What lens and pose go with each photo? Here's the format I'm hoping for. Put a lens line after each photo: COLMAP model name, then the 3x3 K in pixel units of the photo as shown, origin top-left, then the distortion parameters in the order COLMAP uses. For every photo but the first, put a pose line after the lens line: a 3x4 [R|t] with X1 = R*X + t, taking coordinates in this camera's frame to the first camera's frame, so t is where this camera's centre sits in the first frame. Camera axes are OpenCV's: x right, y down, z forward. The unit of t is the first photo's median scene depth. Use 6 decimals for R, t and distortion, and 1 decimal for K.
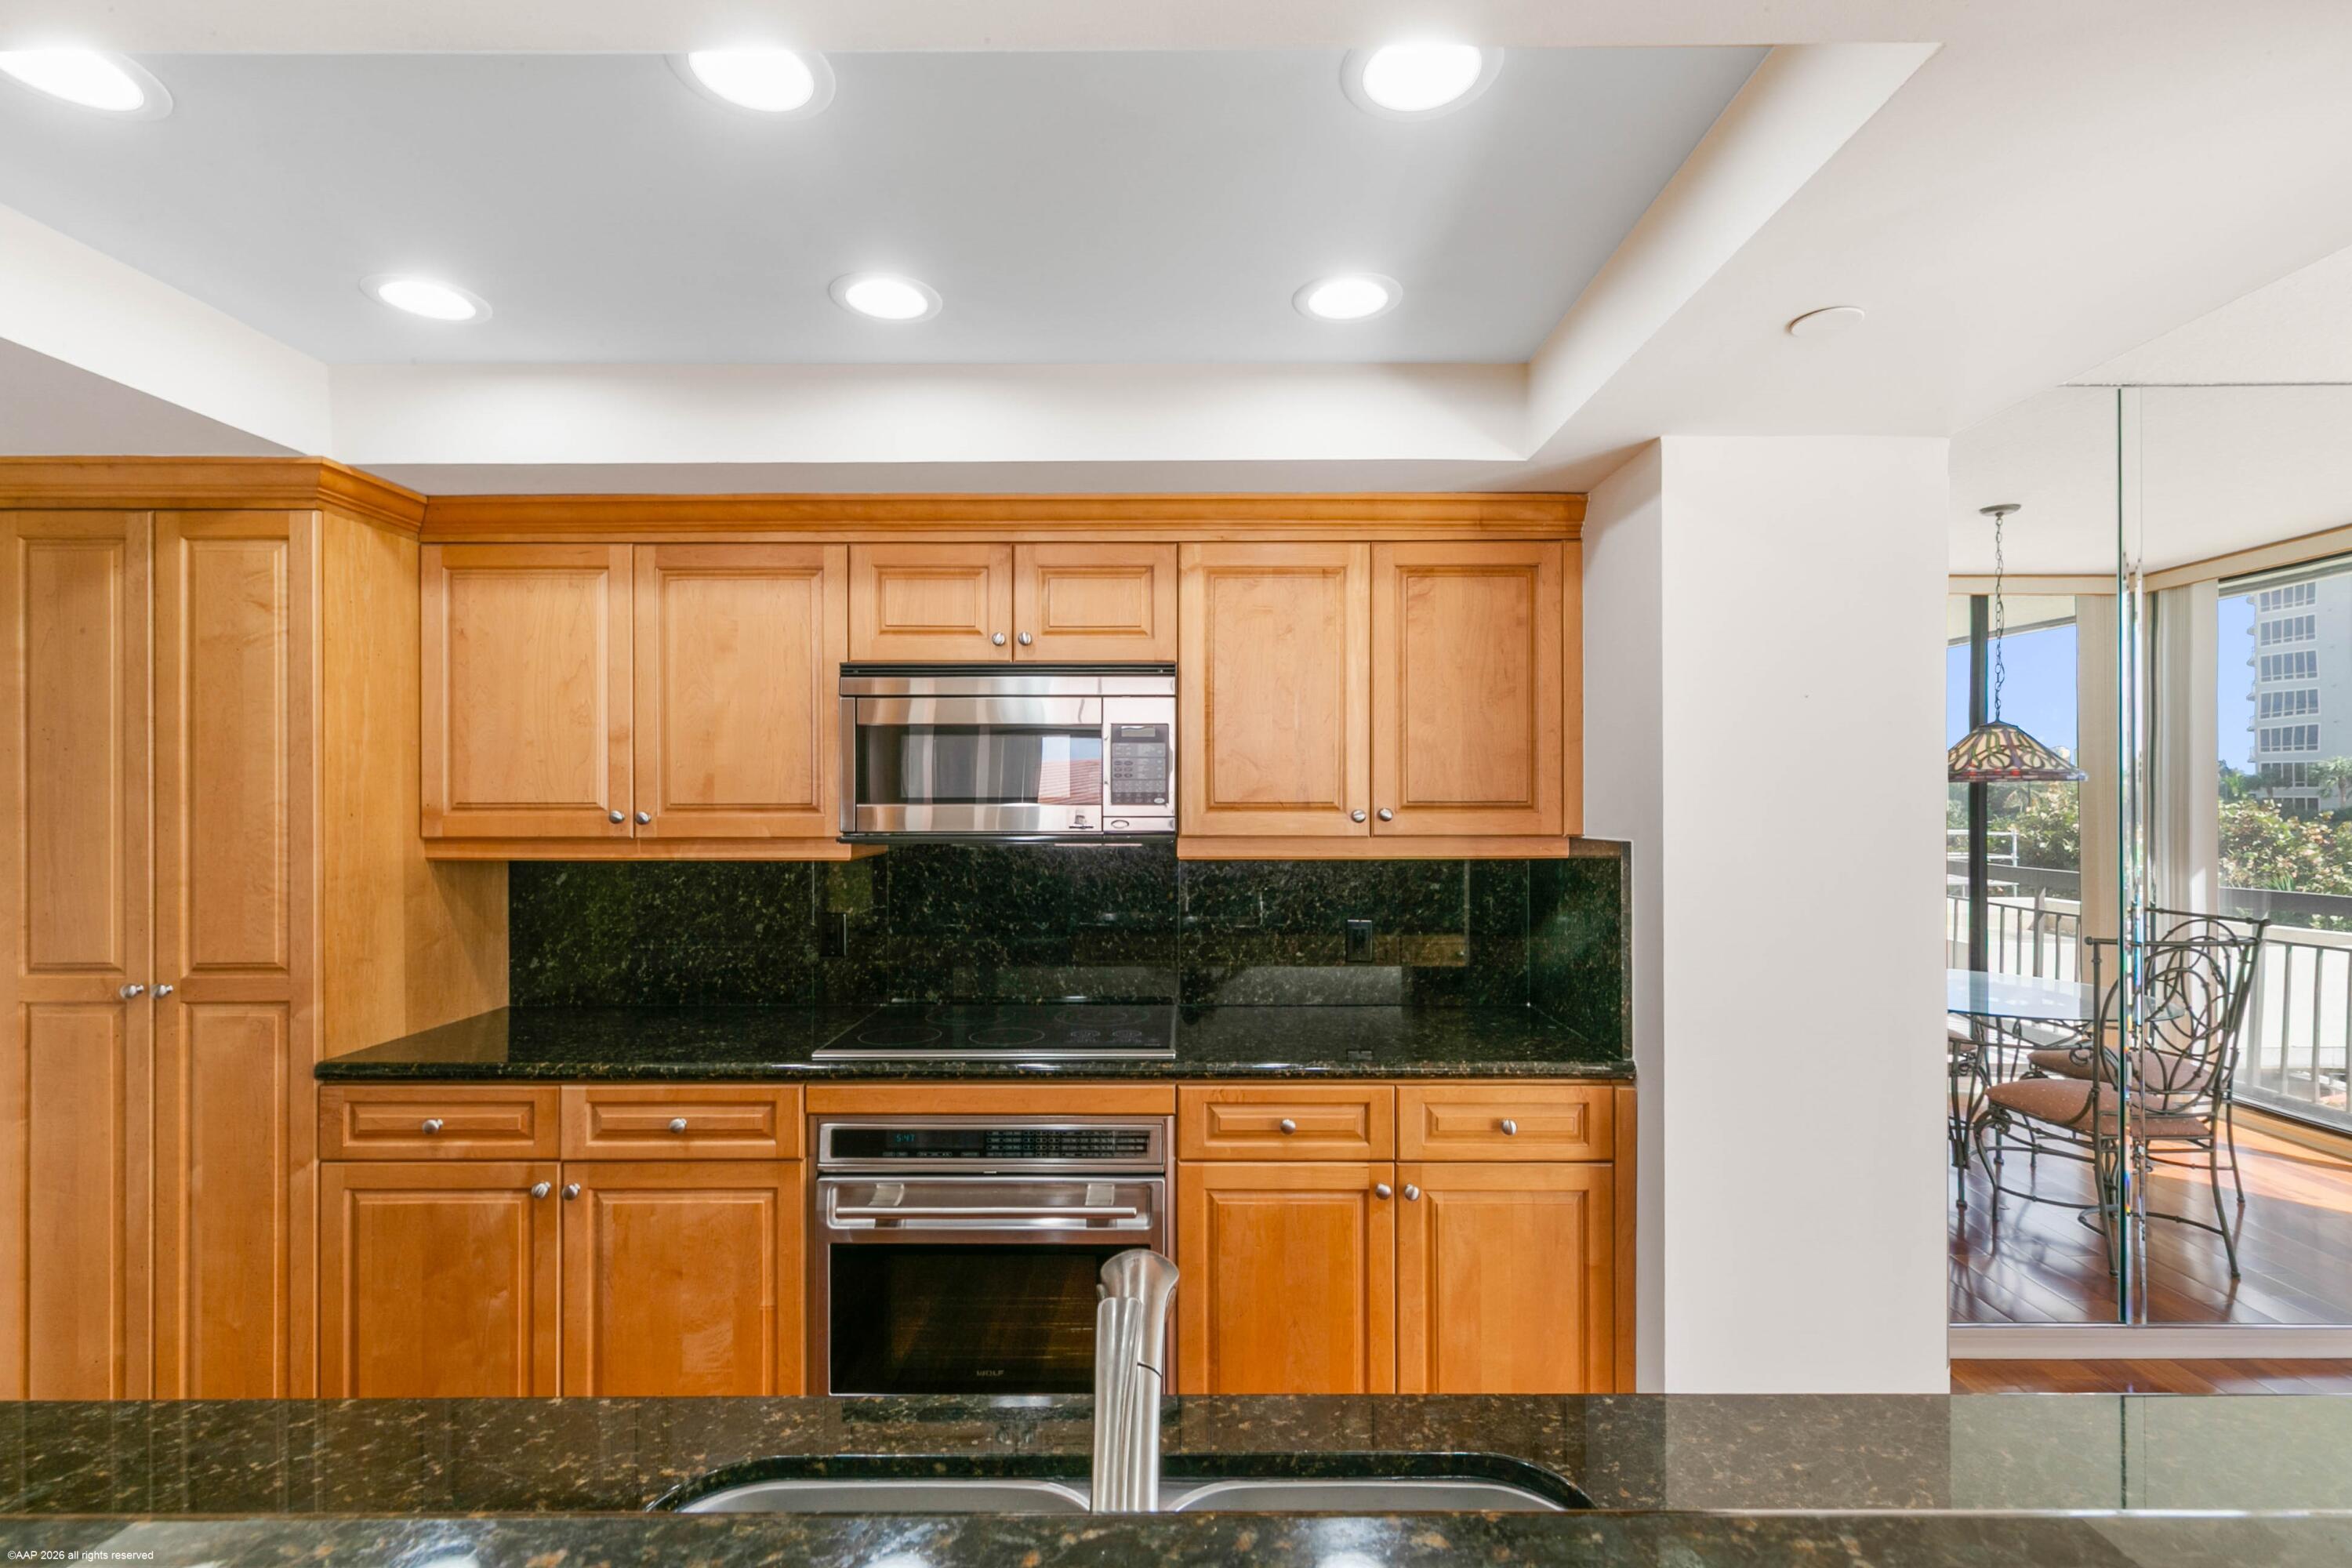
lens RADIAL K [[1096.4, 0, 1180.9], [0, 1096.4, 795.5], [0, 0, 1]] dist [0.011968, -0.001510]
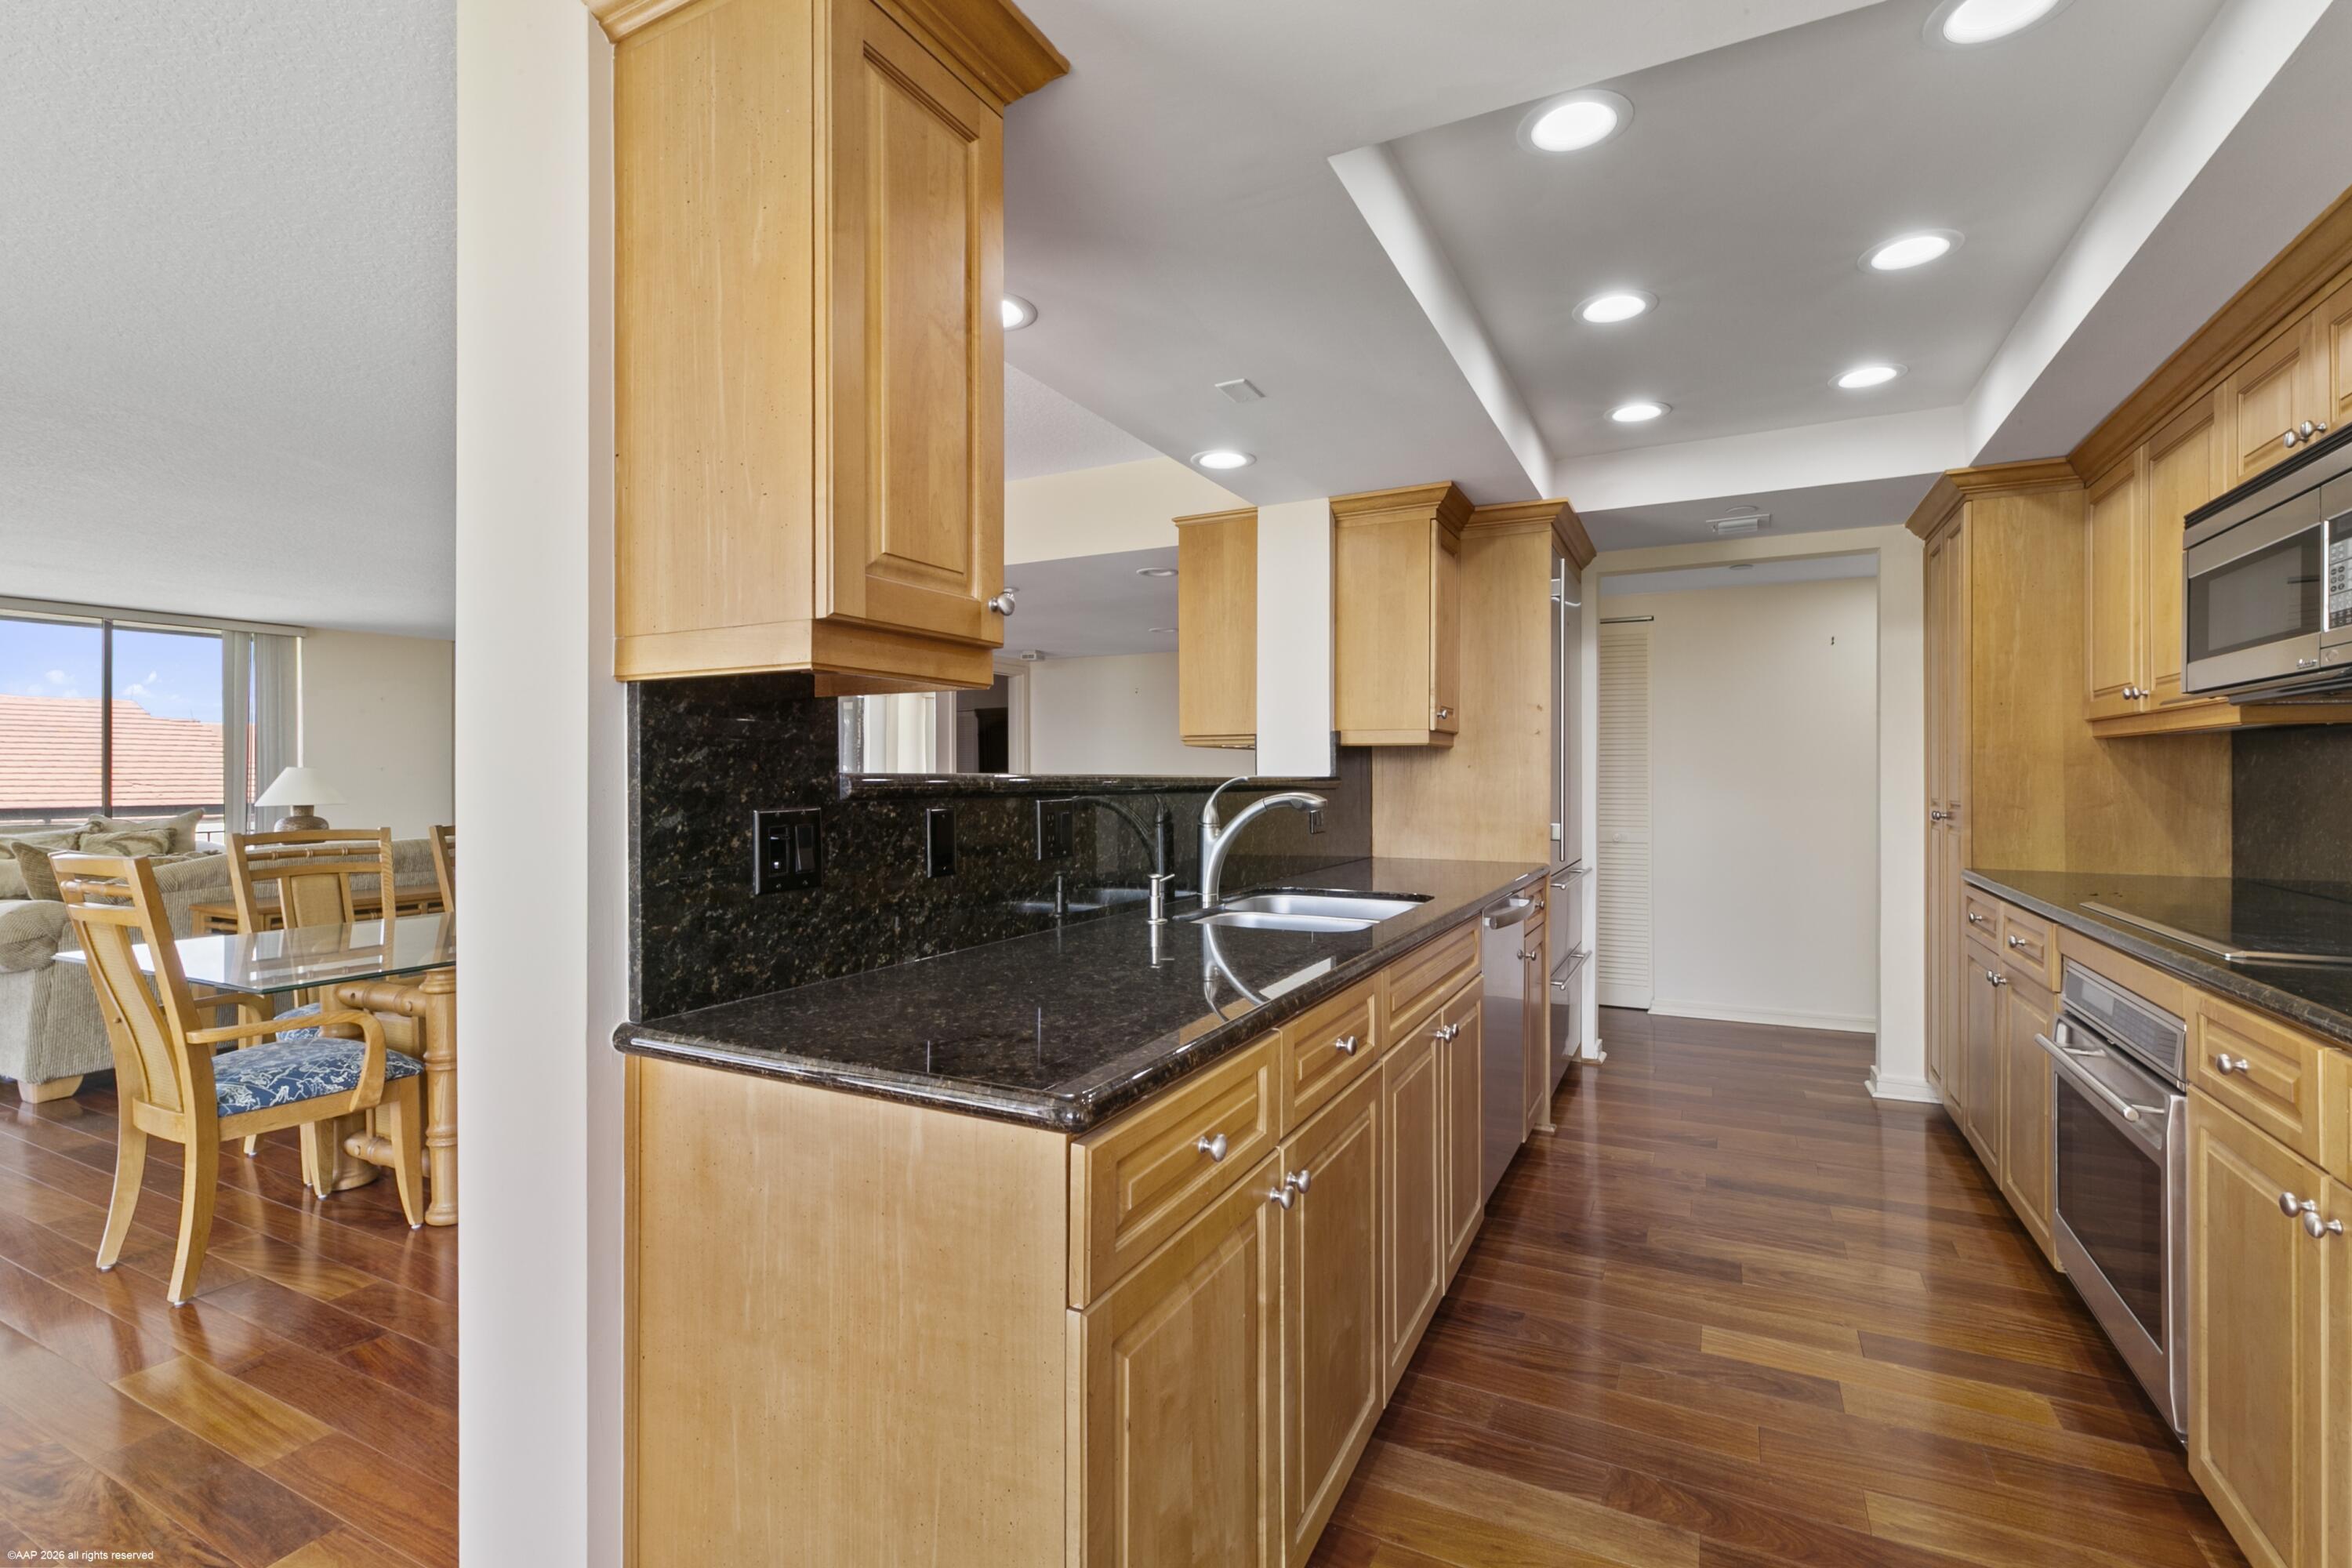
lens RADIAL K [[1096.4, 0, 1166.0], [0, 1096.4, 772.8], [0, 0, 1]] dist [0.011968, -0.001510]
pose [[-0.465824, -0.004439, -0.884866, 0.960366], [-0.004251, 0.999987, -0.002778, 0.109159], [0.884867, 0.002468, -0.465837, 0.667804]]
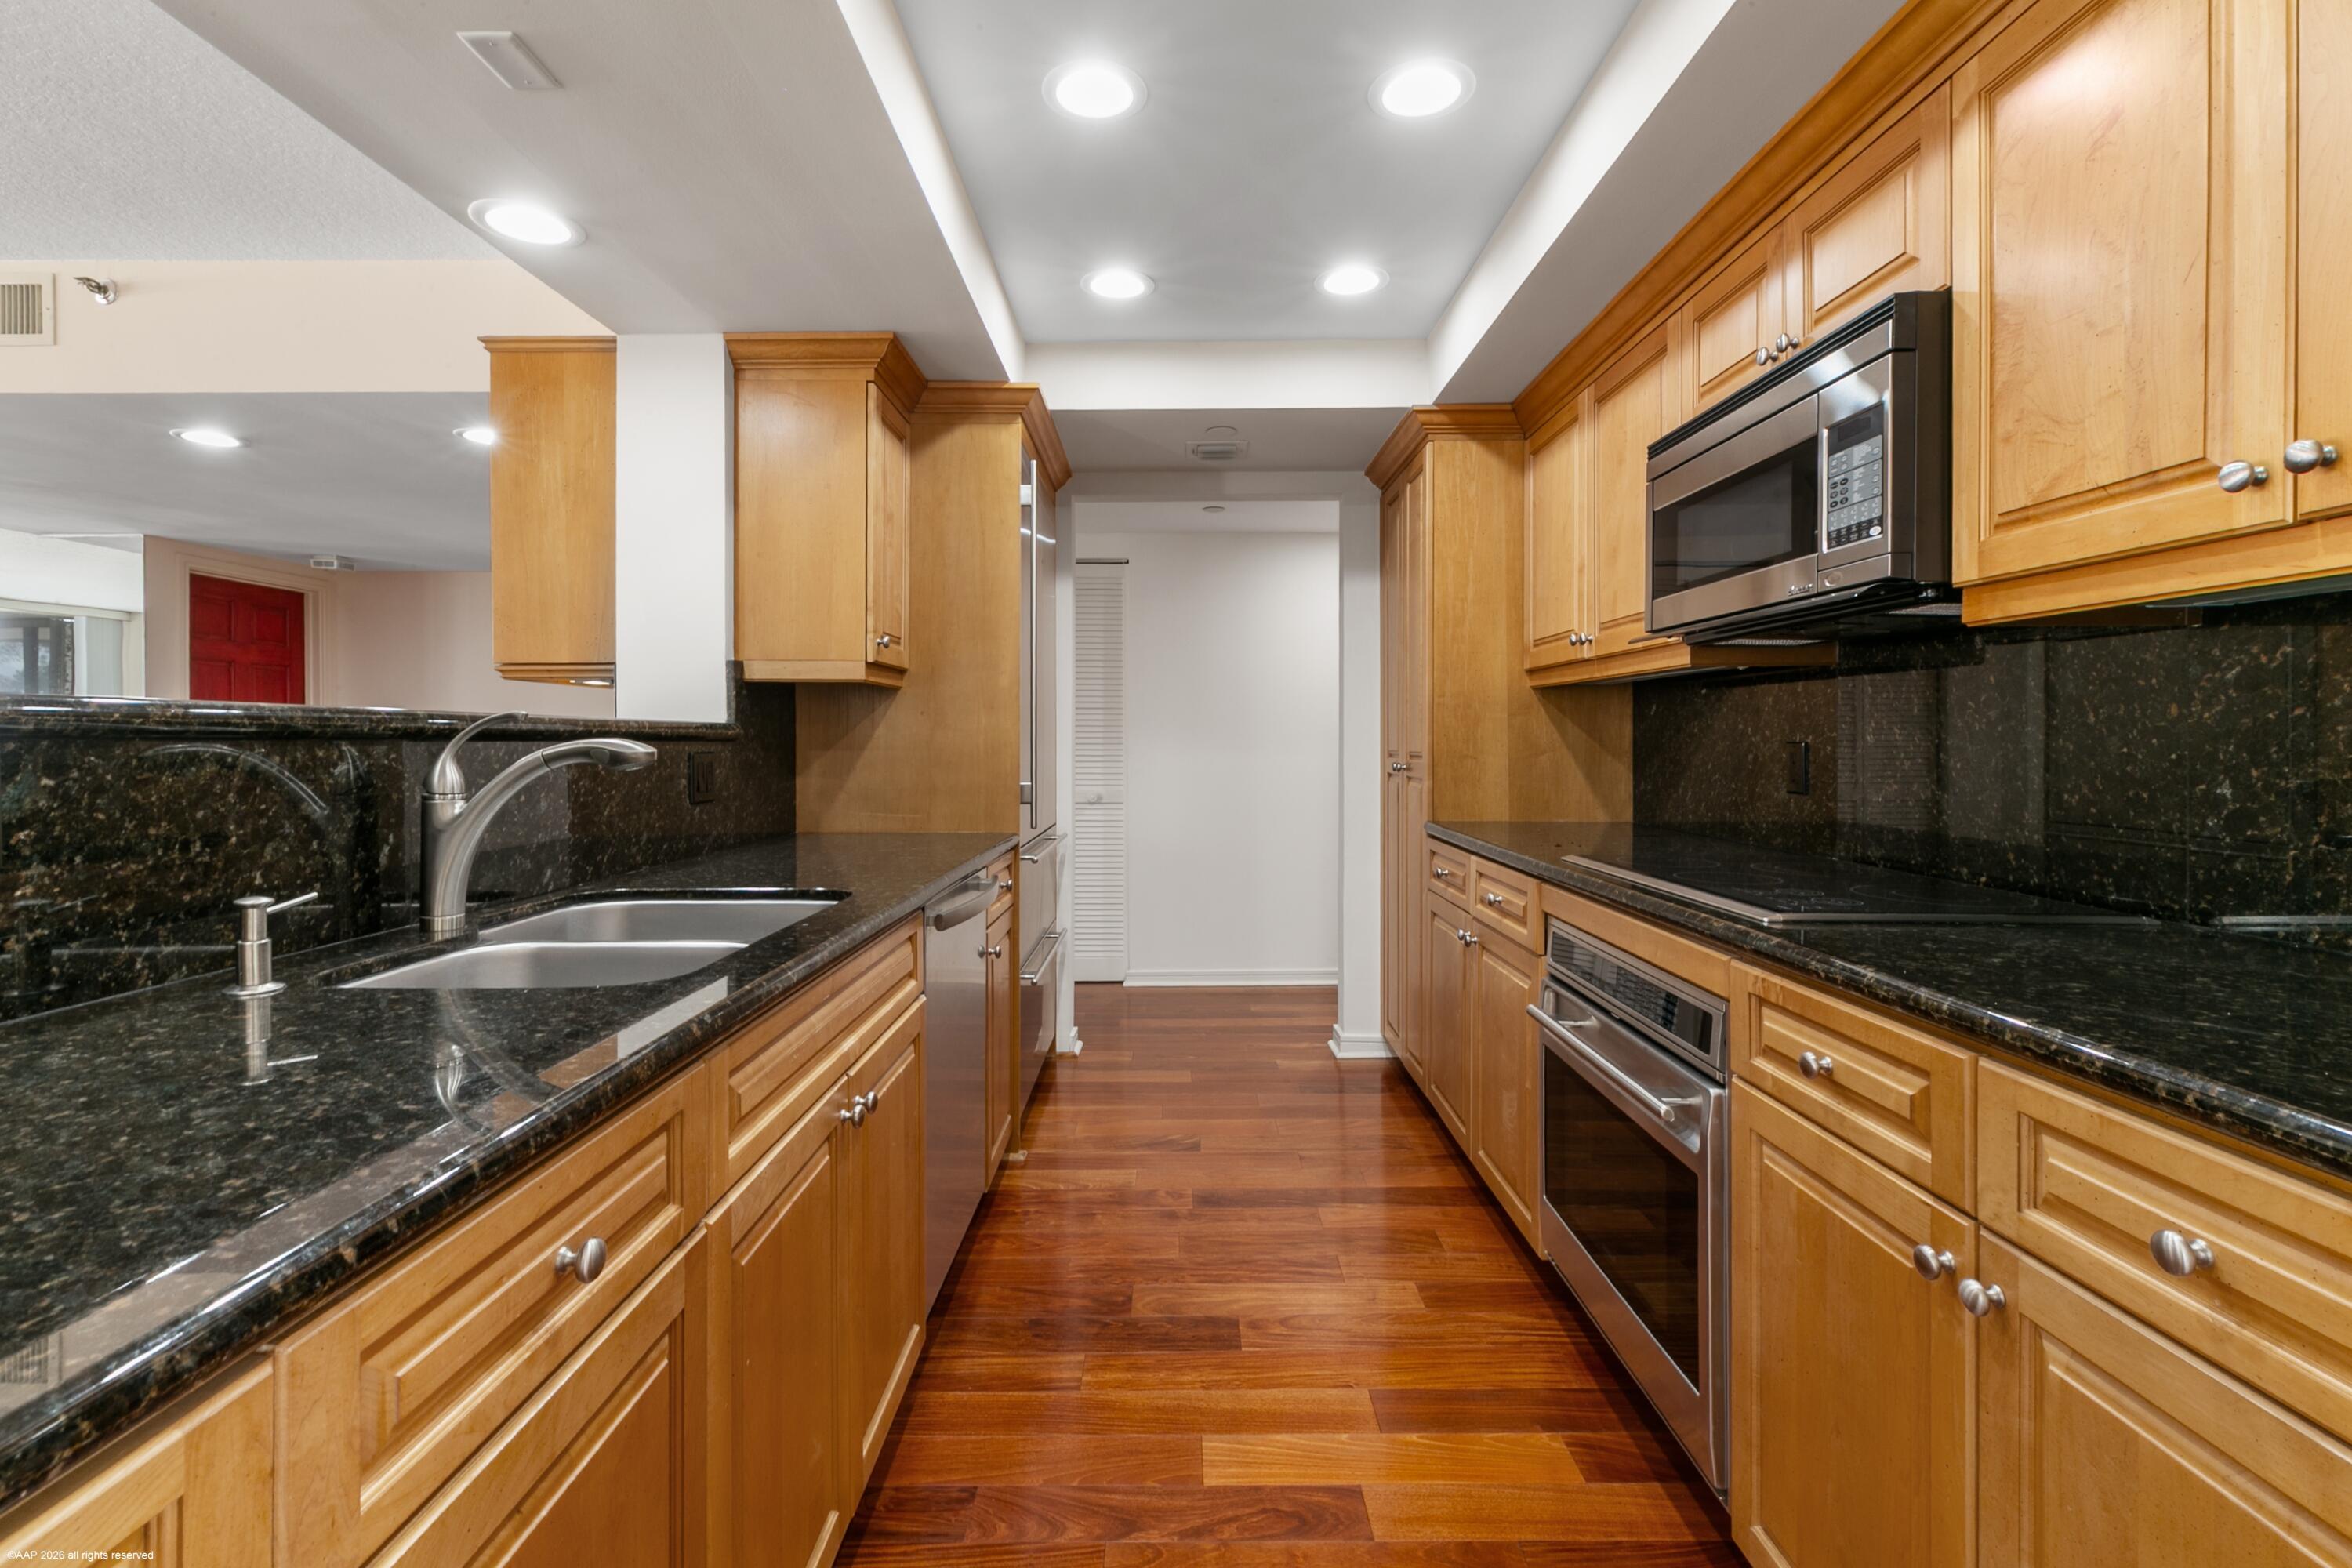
lens RADIAL K [[1096.4, 0, 1188.0], [0, 1096.4, 747.4], [0, 0, 1]] dist [0.011968, -0.001510]
pose [[-0.003638, 0.005010, -0.999981, 0.607863], [-0.003511, 0.999981, 0.005023, 0.125859], [0.999987, 0.003529, -0.003620, 0.625195]]
